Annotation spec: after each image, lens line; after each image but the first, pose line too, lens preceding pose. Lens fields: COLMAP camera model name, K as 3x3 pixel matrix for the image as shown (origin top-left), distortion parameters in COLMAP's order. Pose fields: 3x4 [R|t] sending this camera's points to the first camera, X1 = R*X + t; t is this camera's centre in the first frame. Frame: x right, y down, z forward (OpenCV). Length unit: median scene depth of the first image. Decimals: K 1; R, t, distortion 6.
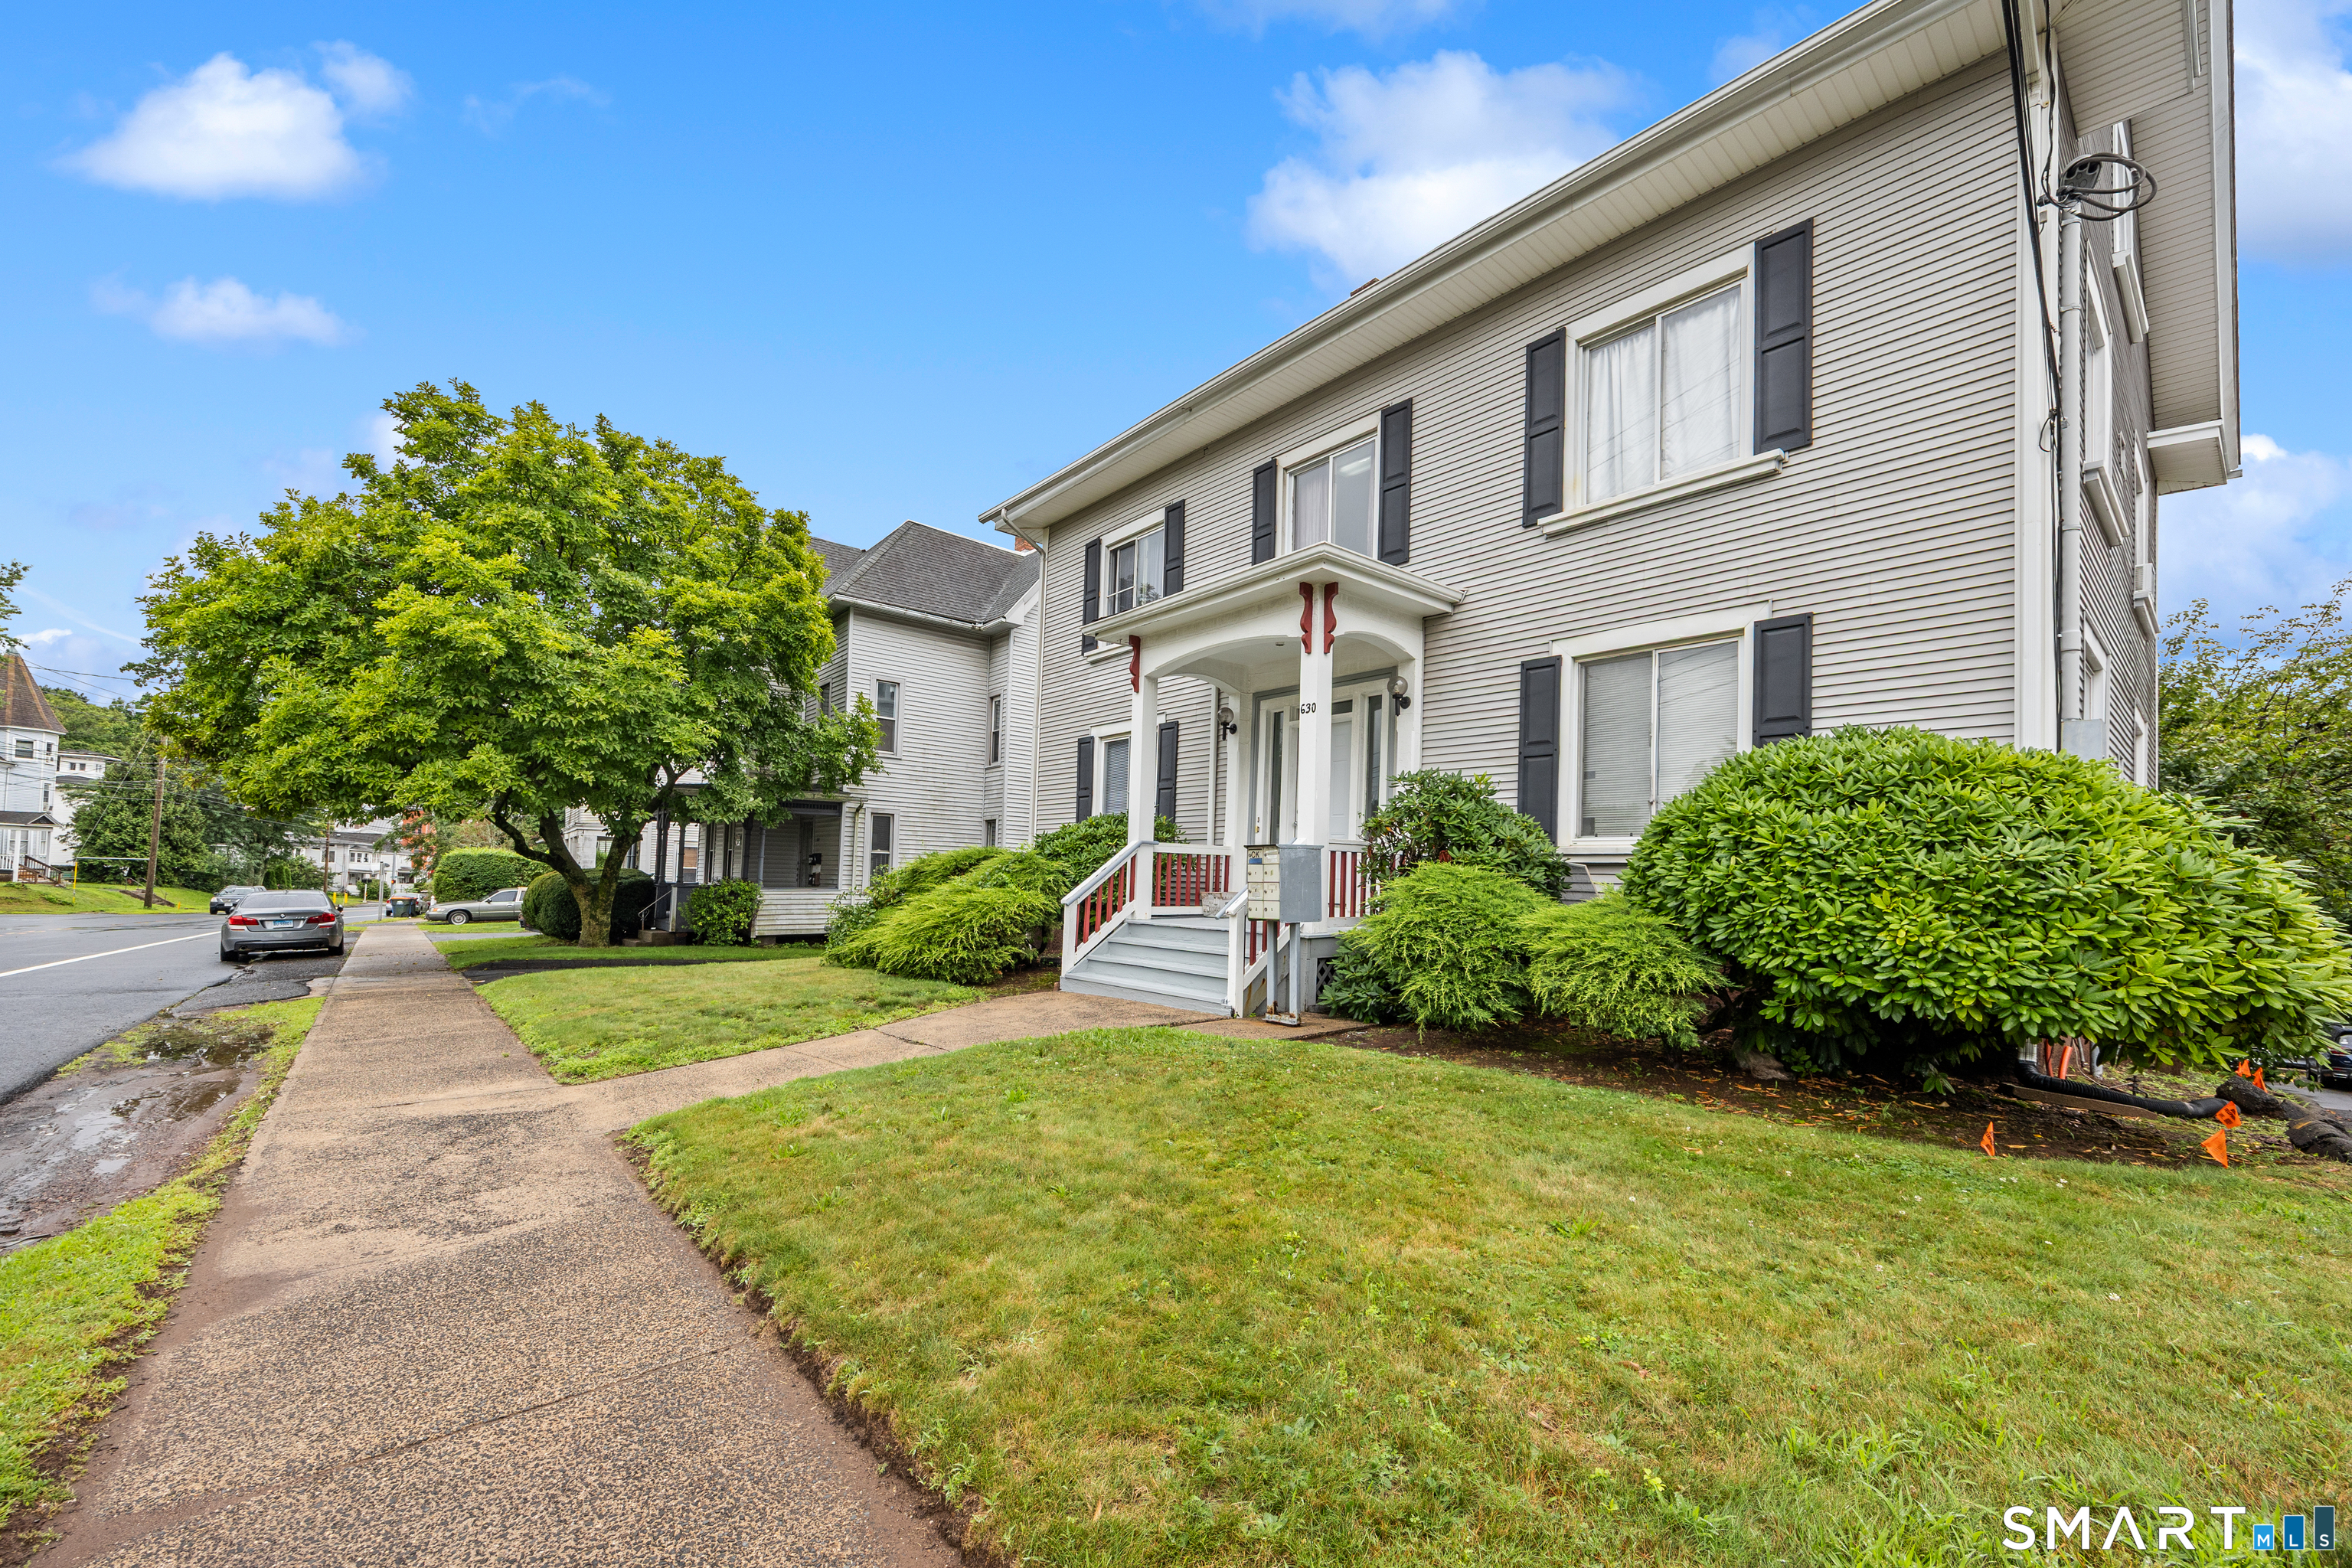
lens RADIAL K [[953.7, 0, 1175.8], [0, 953.7, 573.0], [0, 0, 1]] dist [0.008456, 0.000250]
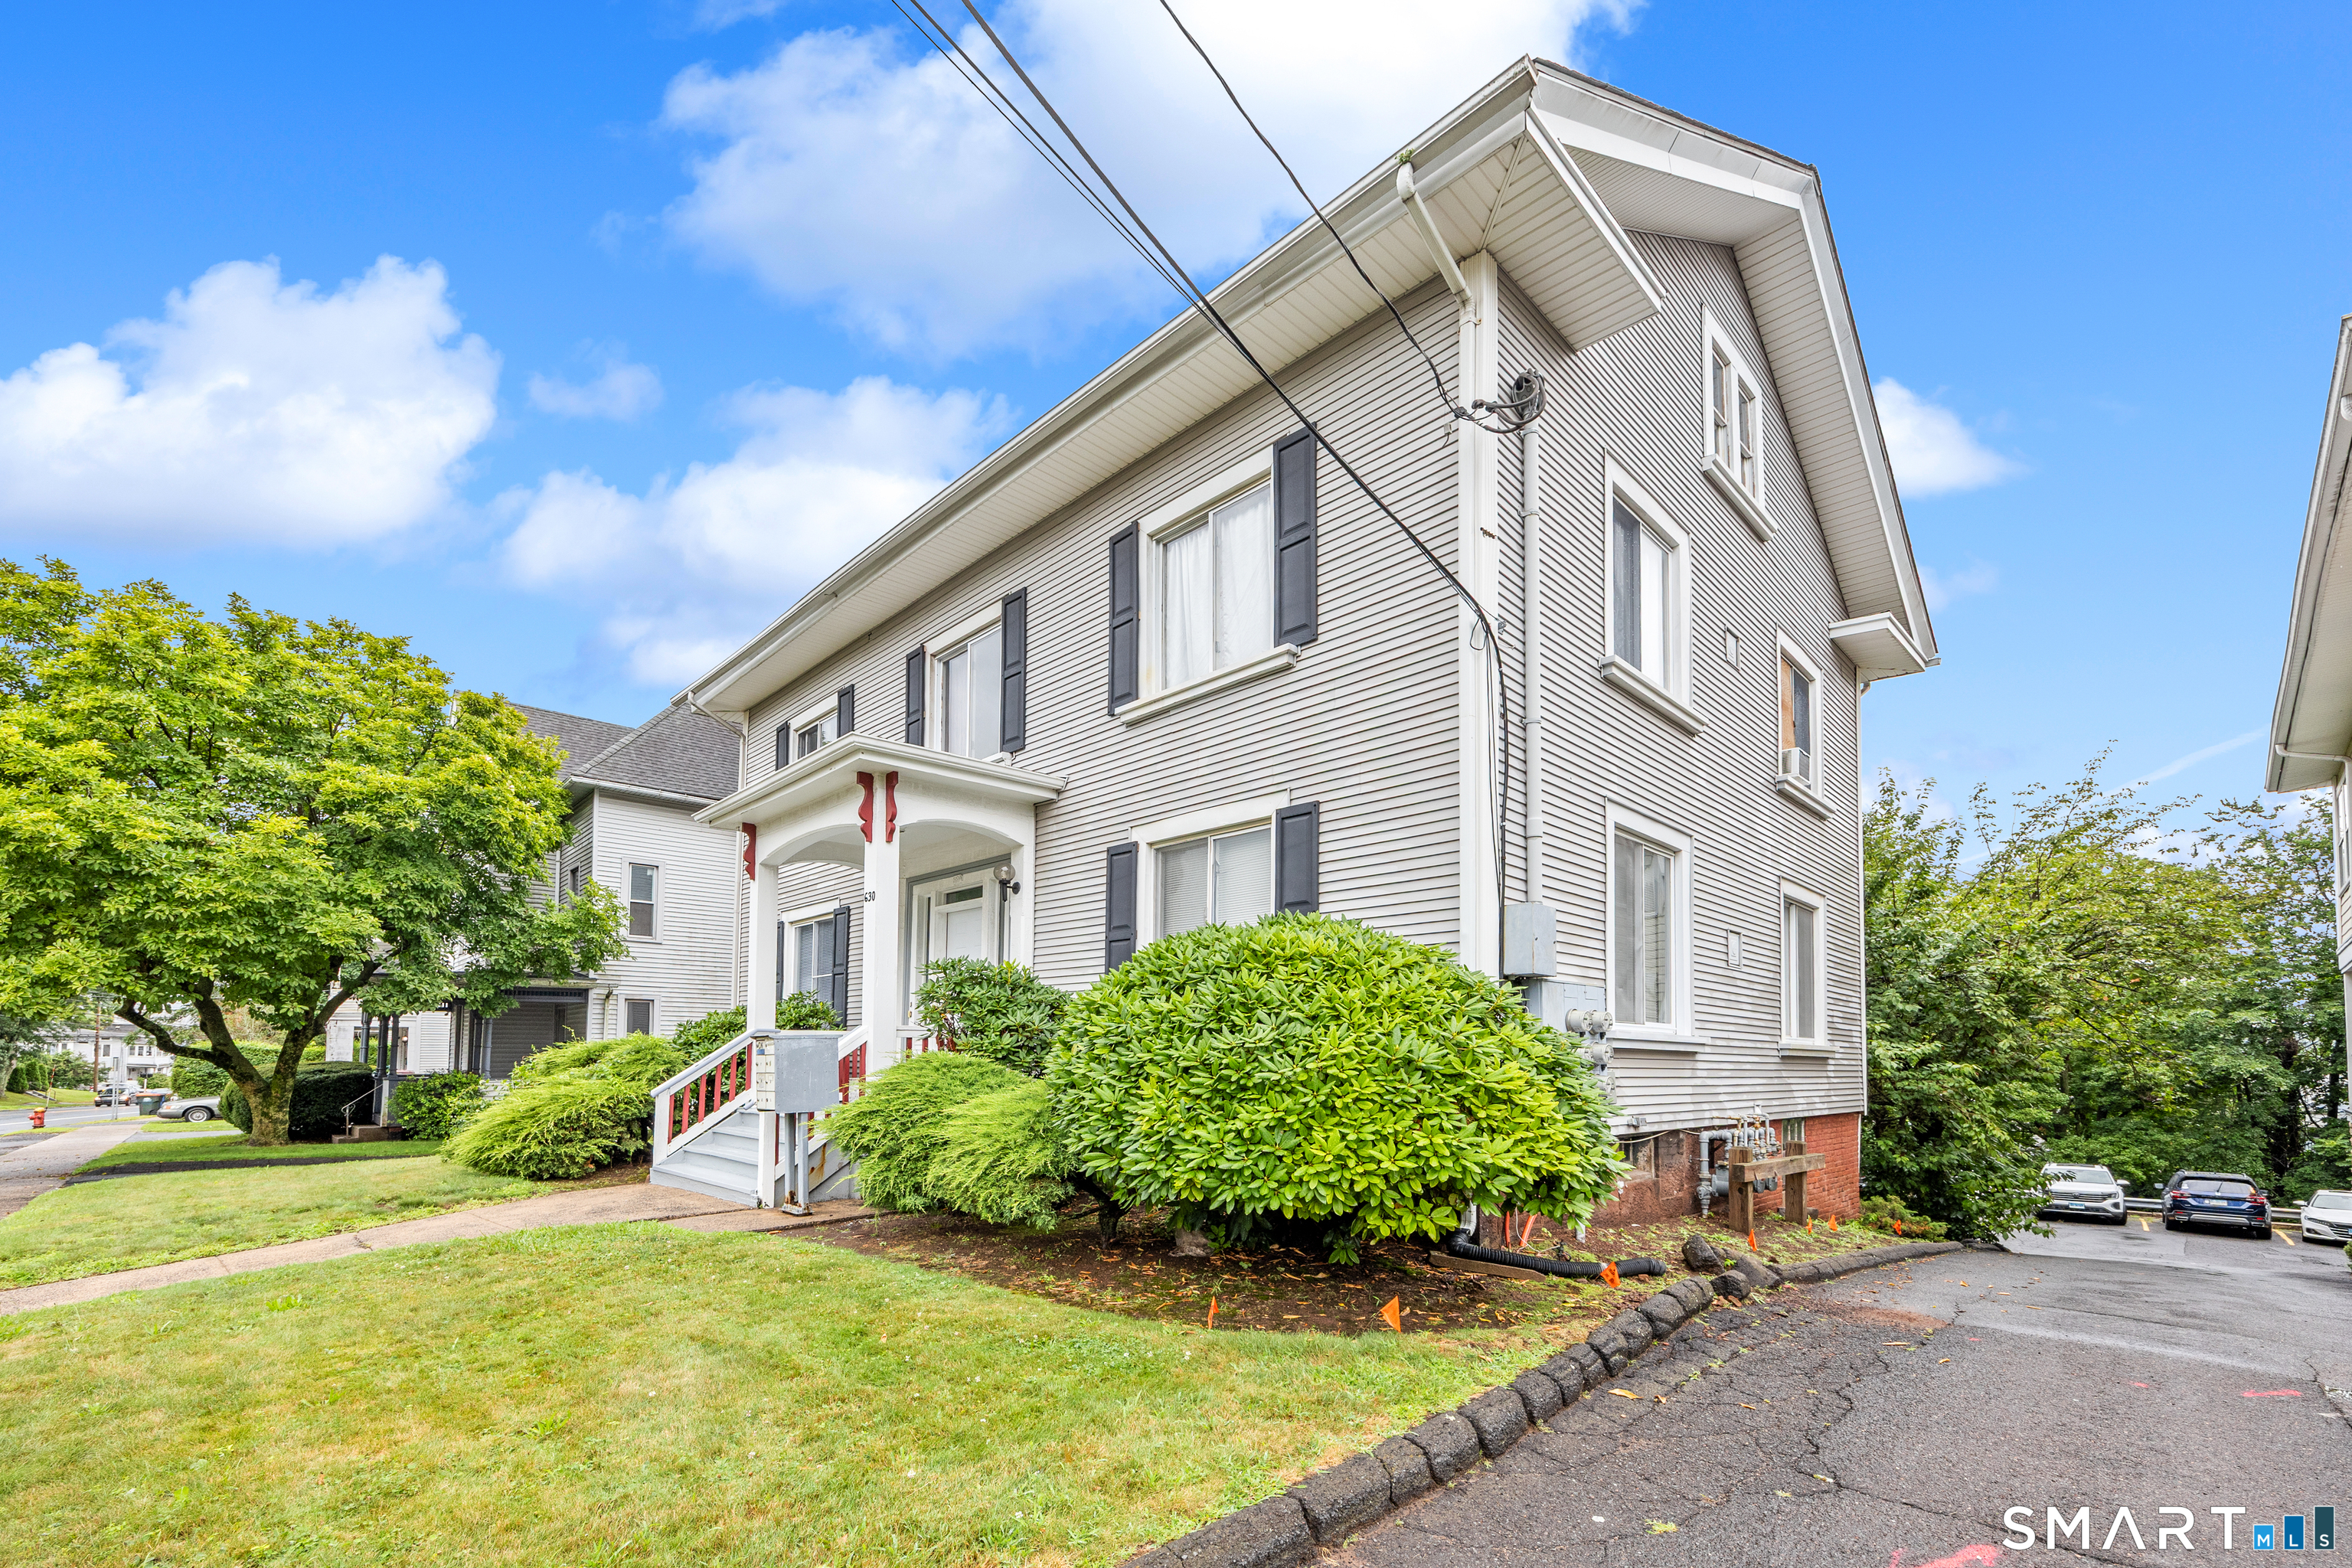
lens RADIAL K [[953.6, 0, 1195.0], [0, 953.6, 739.7], [0, 0, 1]] dist [0.004944, 0.000383]
pose [[0.998509, 0.000559, 0.054581, 0.365739], [-0.000180, 0.999976, -0.006939, -0.013939], [-0.054584, 0.006919, 0.998485, -0.020432]]
